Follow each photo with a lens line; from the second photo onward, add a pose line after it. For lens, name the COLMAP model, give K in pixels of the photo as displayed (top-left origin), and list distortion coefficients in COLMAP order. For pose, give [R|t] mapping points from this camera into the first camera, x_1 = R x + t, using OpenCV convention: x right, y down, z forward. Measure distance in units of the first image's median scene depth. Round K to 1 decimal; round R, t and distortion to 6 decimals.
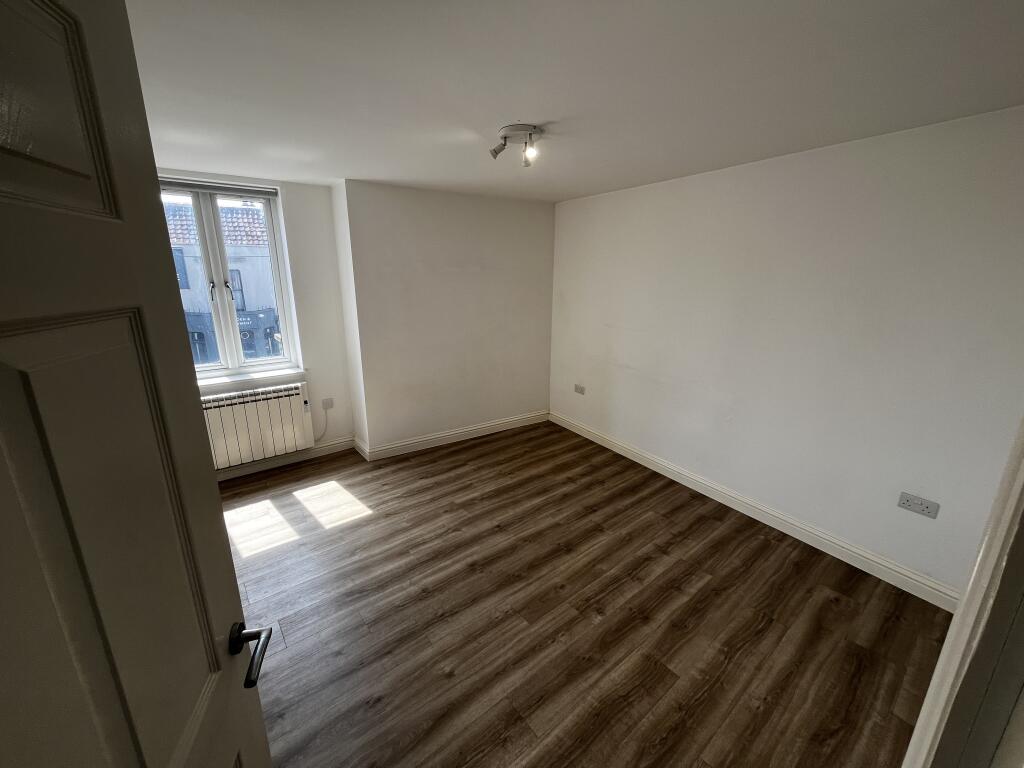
lens RADIAL K [[413.8, 0, 510.7], [0, 413.8, 385.2], [0, 0, 1]] dist [-0.002510, 0.000670]
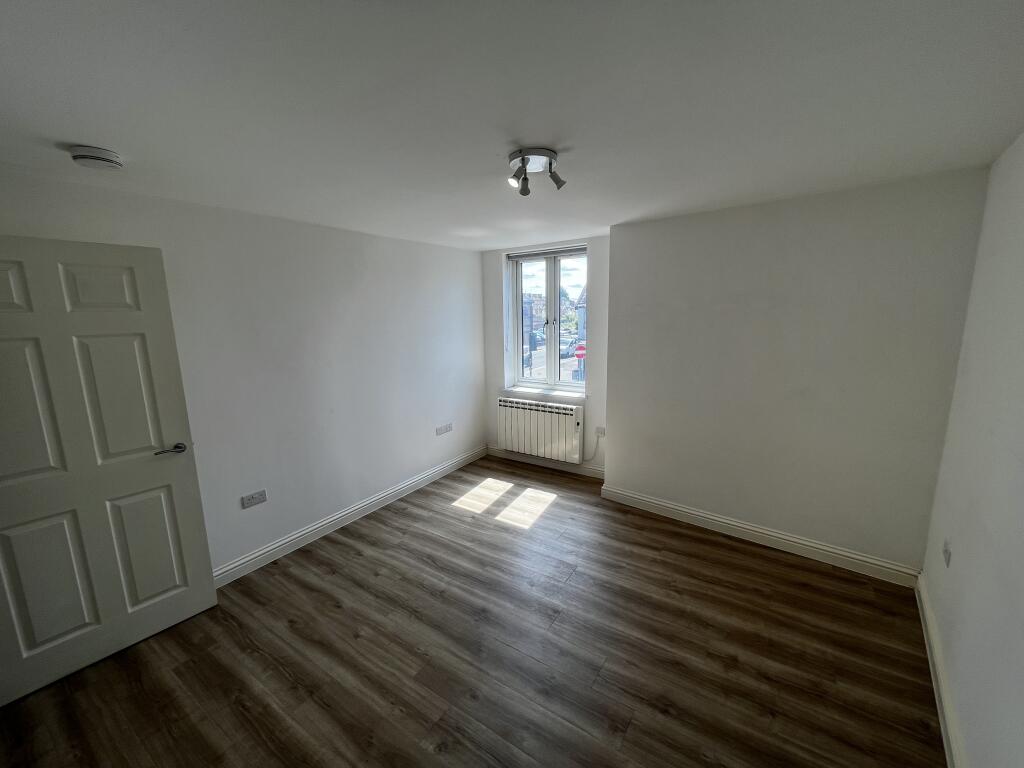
lens RADIAL K [[413.8, 0, 508.8], [0, 413.8, 385.3], [0, 0, 1]] dist [-0.002510, 0.000670]
pose [[0.299736, 0.158368, -0.940786, 0.701418], [-0.229555, 0.969125, 0.090002, -0.167203], [0.925993, 0.188986, 0.326836, 0.589482]]
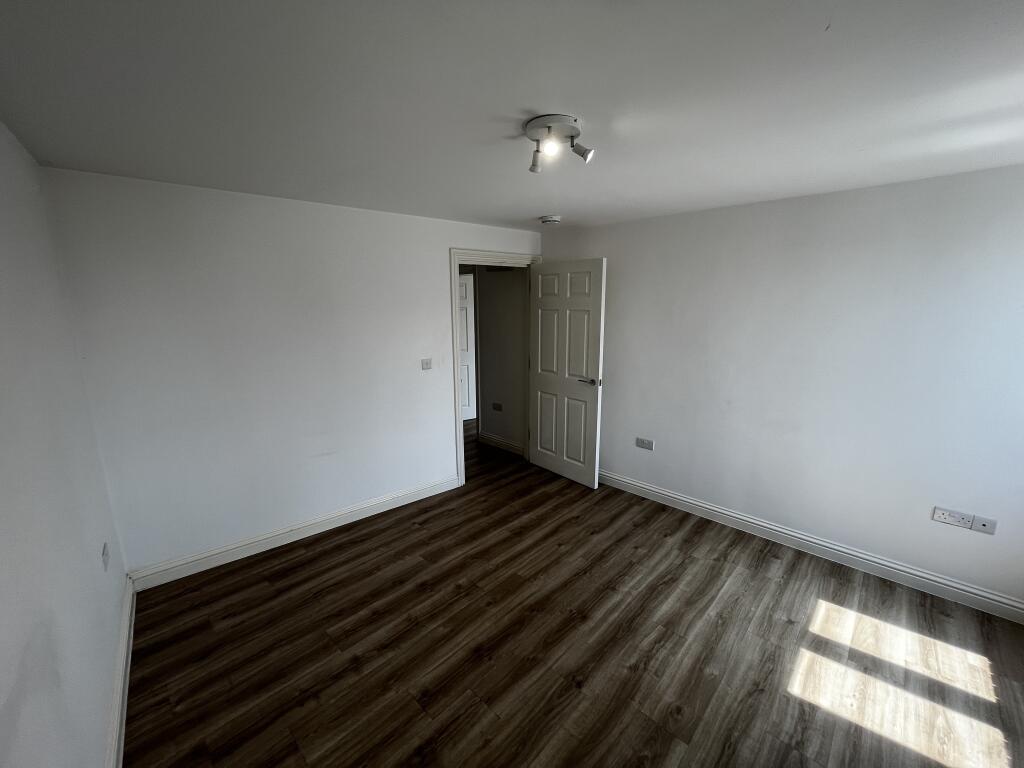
lens RADIAL K [[413.8, 0, 510.4], [0, 413.8, 384.7], [0, 0, 1]] dist [-0.002510, 0.000670]
pose [[-0.992288, 0.025437, -0.121315, 0.158560], [-0.031724, 0.894004, 0.446935, -0.409324], [0.119825, 0.447337, -0.886302, 1.454565]]
